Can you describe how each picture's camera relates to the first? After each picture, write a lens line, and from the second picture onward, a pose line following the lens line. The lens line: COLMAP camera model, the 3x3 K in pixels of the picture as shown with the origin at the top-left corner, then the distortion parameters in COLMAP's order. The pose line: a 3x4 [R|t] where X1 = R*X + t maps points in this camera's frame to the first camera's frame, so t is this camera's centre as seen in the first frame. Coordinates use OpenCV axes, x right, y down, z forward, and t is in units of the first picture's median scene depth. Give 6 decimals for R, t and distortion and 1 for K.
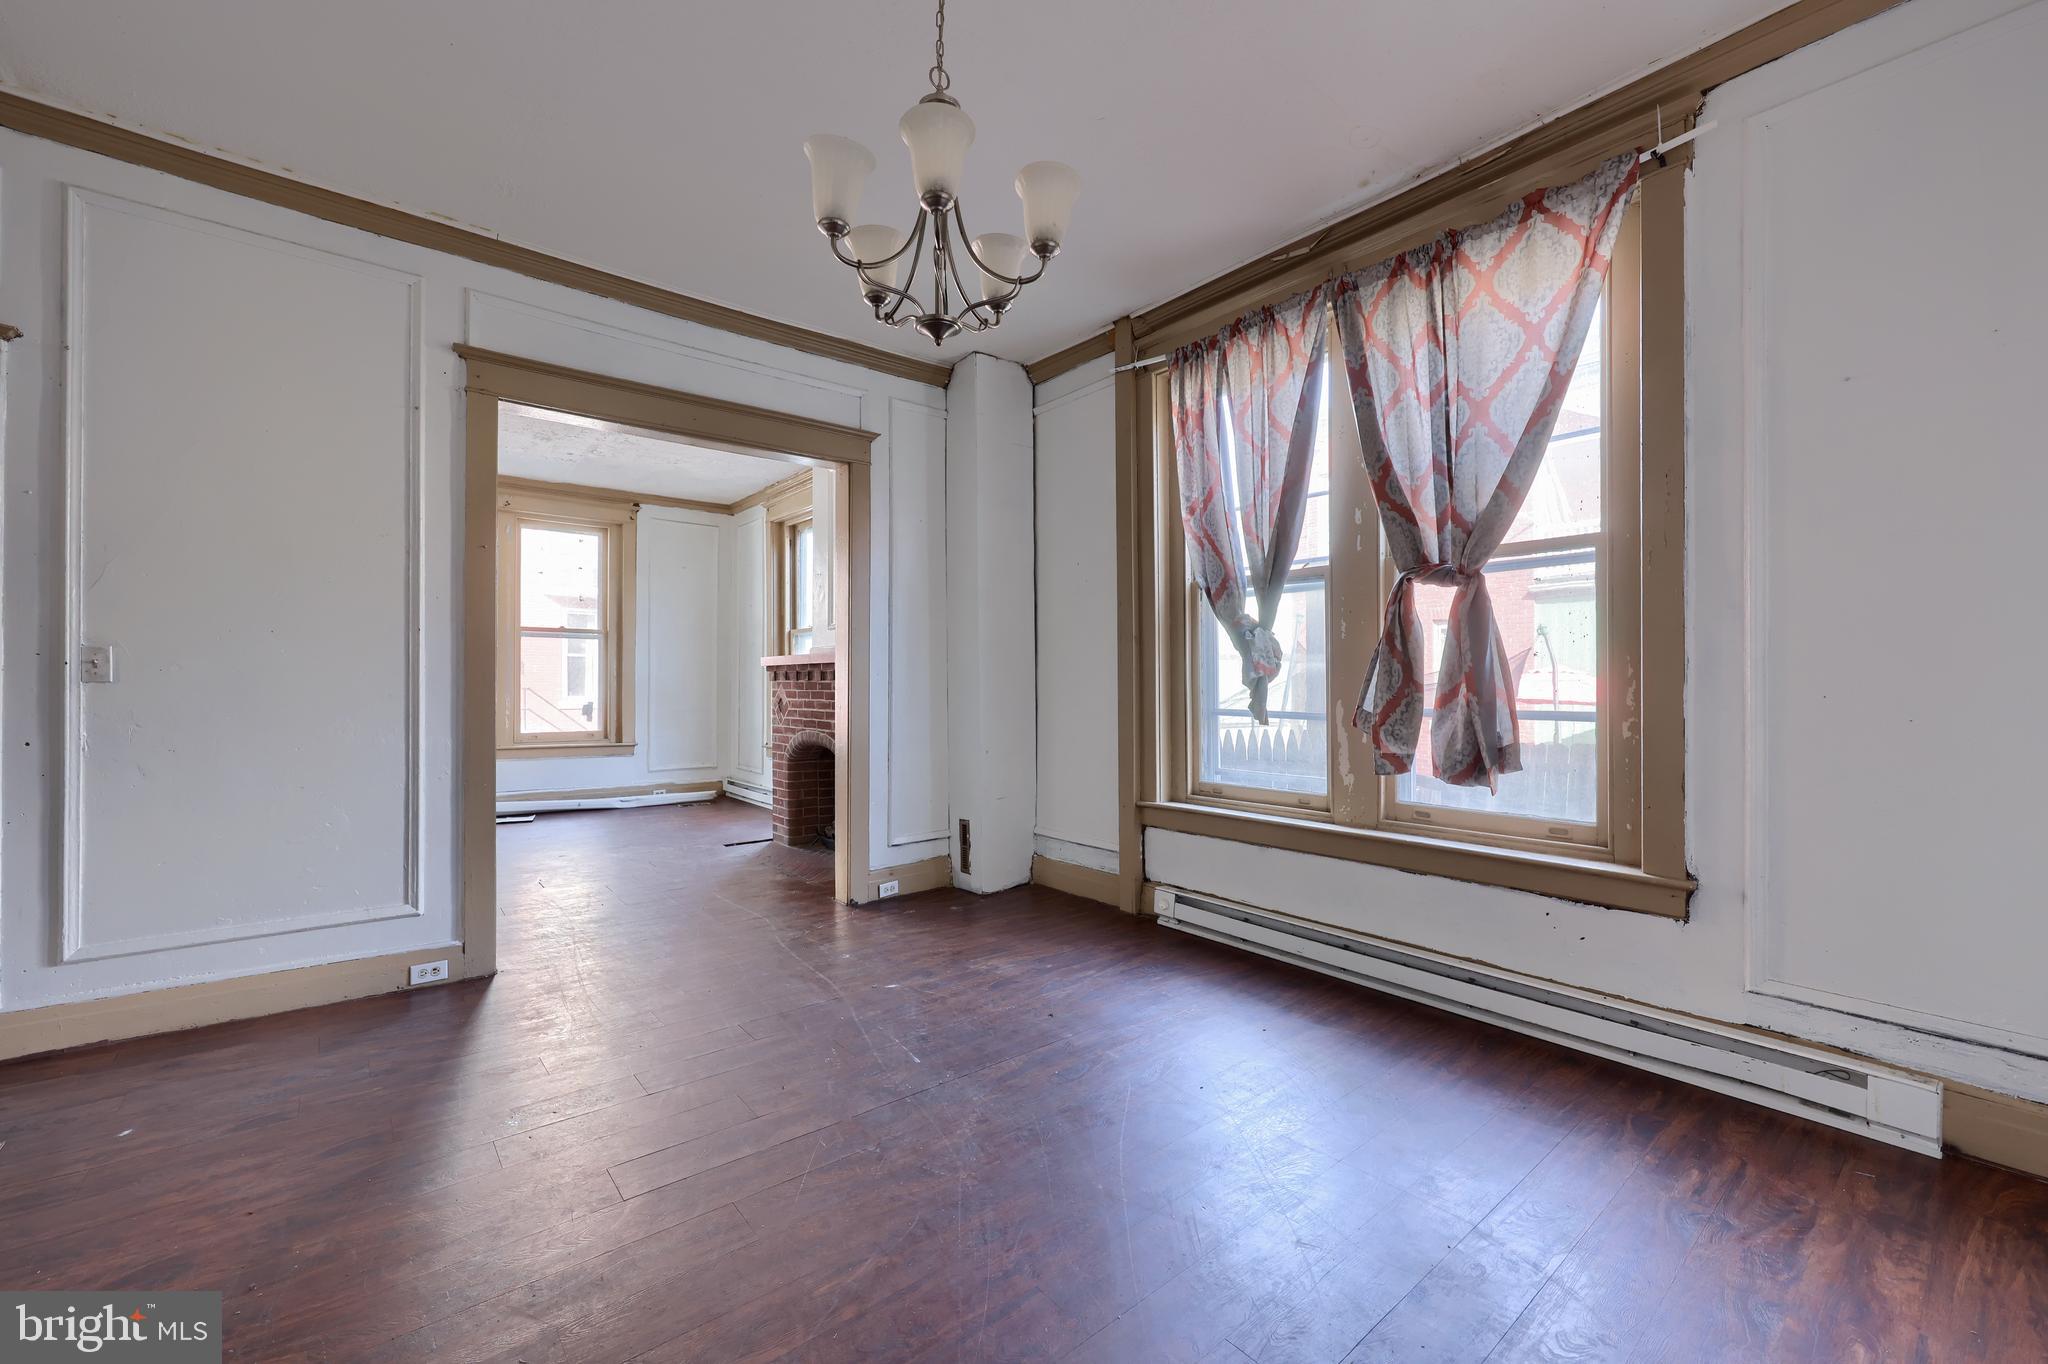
lens RADIAL K [[829.7, 0, 1024.0], [0, 829.7, 682.0], [0, 0, 1]] dist [0.002602, 0.000191]
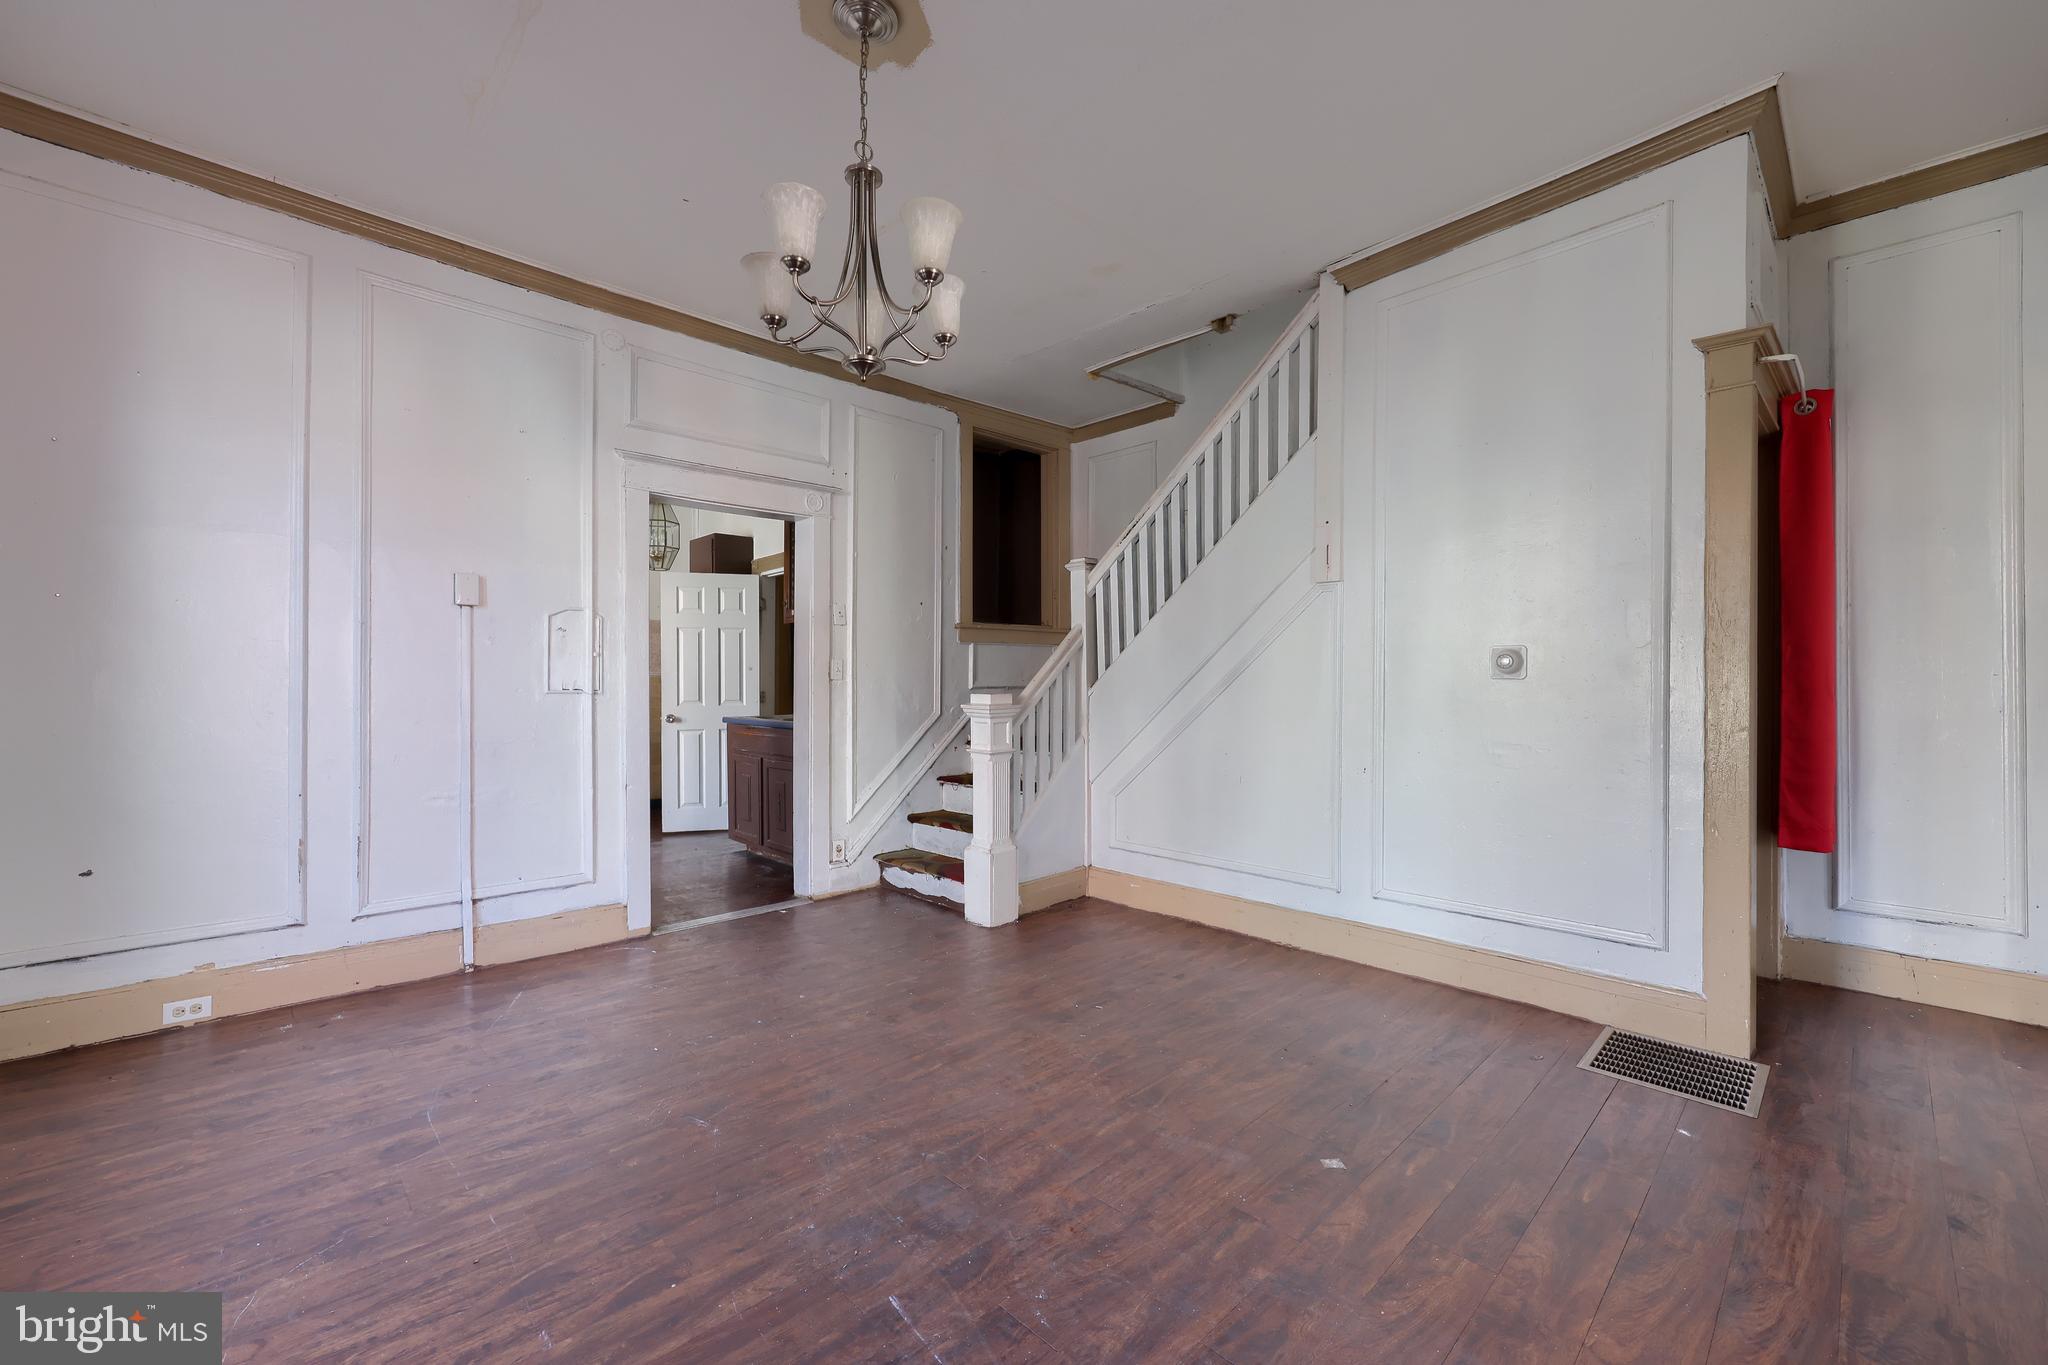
lens RADIAL K [[816.3, 0, 1017.4], [0, 816.3, 672.5], [0, 0, 1]] dist [0.000949, 0.000213]
pose [[-0.997307, -0.002446, -0.073295, -0.138073], [-0.001173, 0.999848, -0.017408, 0.002705], [0.073327, -0.017275, -0.997158, 1.285291]]
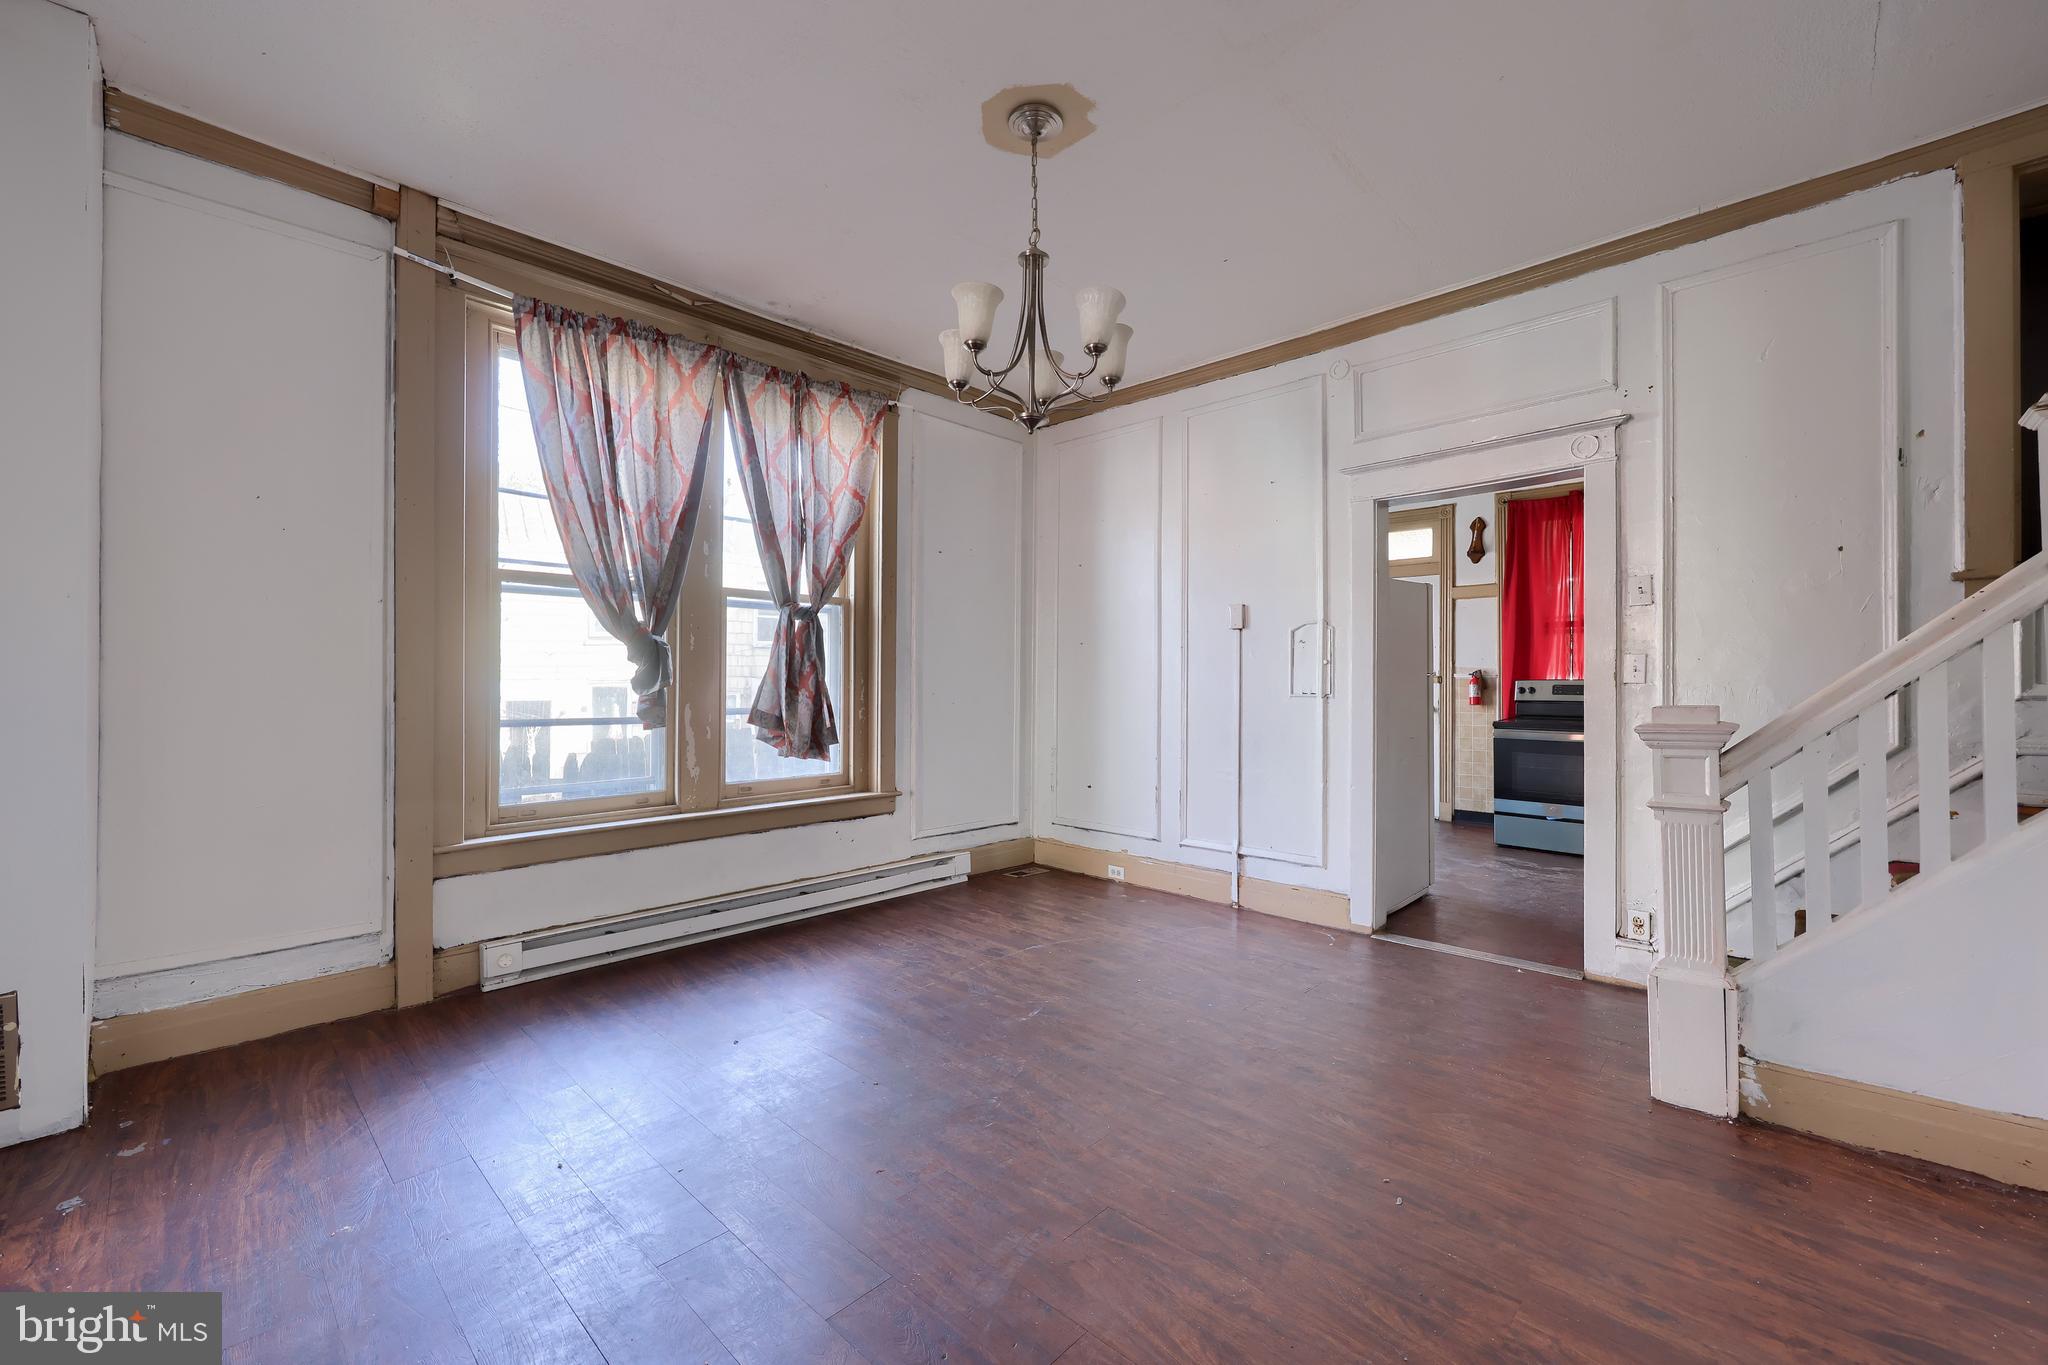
lens RADIAL K [[829.7, 0, 1024.0], [0, 829.7, 682.5], [0, 0, 1]] dist [0.002602, 0.000191]
pose [[-0.122892, 0.002362, 0.992417, -0.852781], [-0.001287, 0.999996, -0.002539, -0.005690], [-0.992419, -0.001589, -0.122889, 0.711726]]
